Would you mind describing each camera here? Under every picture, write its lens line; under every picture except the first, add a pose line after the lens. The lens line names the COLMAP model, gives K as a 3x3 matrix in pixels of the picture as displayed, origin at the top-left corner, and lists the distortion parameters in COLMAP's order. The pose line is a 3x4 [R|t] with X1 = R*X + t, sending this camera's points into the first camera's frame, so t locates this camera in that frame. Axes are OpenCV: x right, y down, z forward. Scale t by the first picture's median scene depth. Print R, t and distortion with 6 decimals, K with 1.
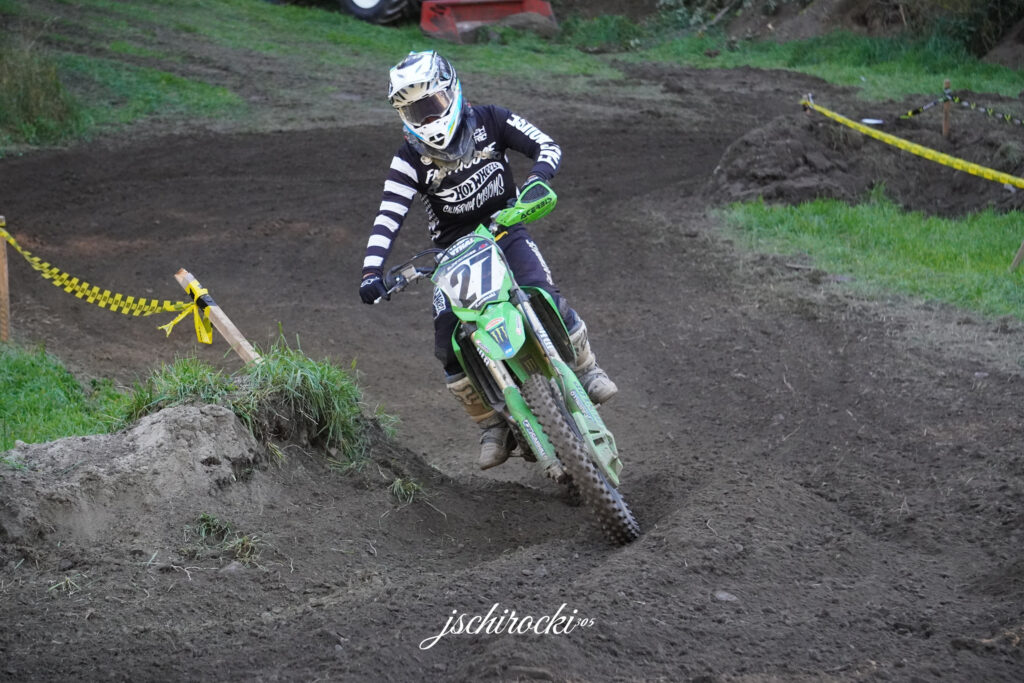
lens RADIAL K [[3545.9, 0, 511.5], [0, 3545.9, 341.4], [0, 0, 1]] dist [0.734638, 0.000000]
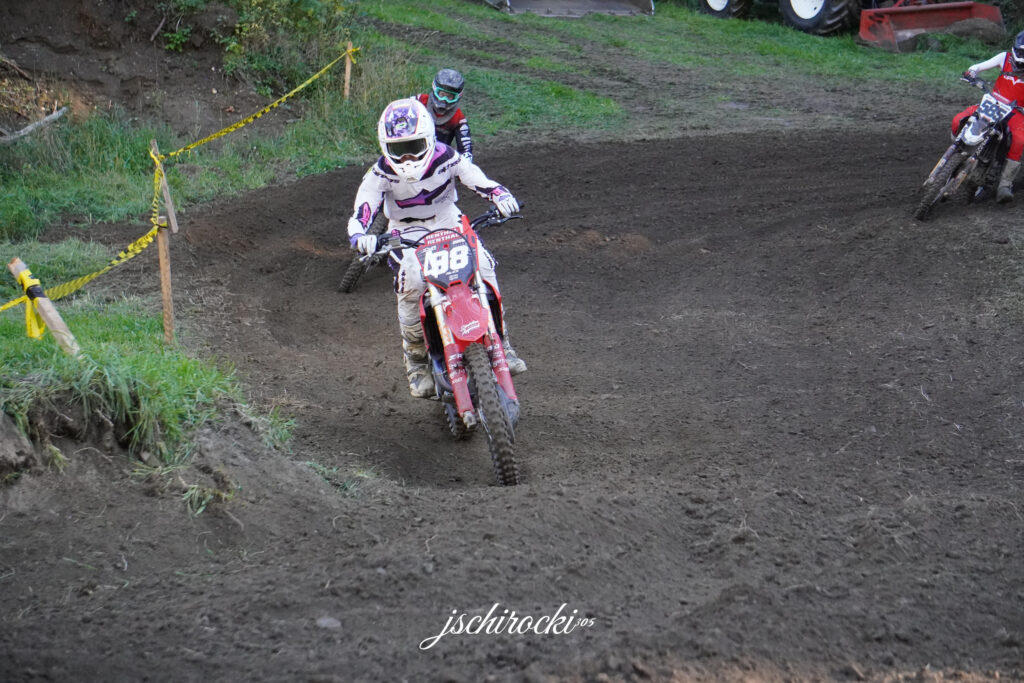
lens RADIAL K [[3379.4, 0, 512.6], [0, 3379.4, 341.0], [0, 0, 1]] dist [0.727103, 0.000000]
pose [[0.977985, 0.007855, -0.208527, 0.095561], [-0.009024, 0.999948, -0.004657, 0.001893], [0.208480, 0.006437, 0.978005, 0.064362]]
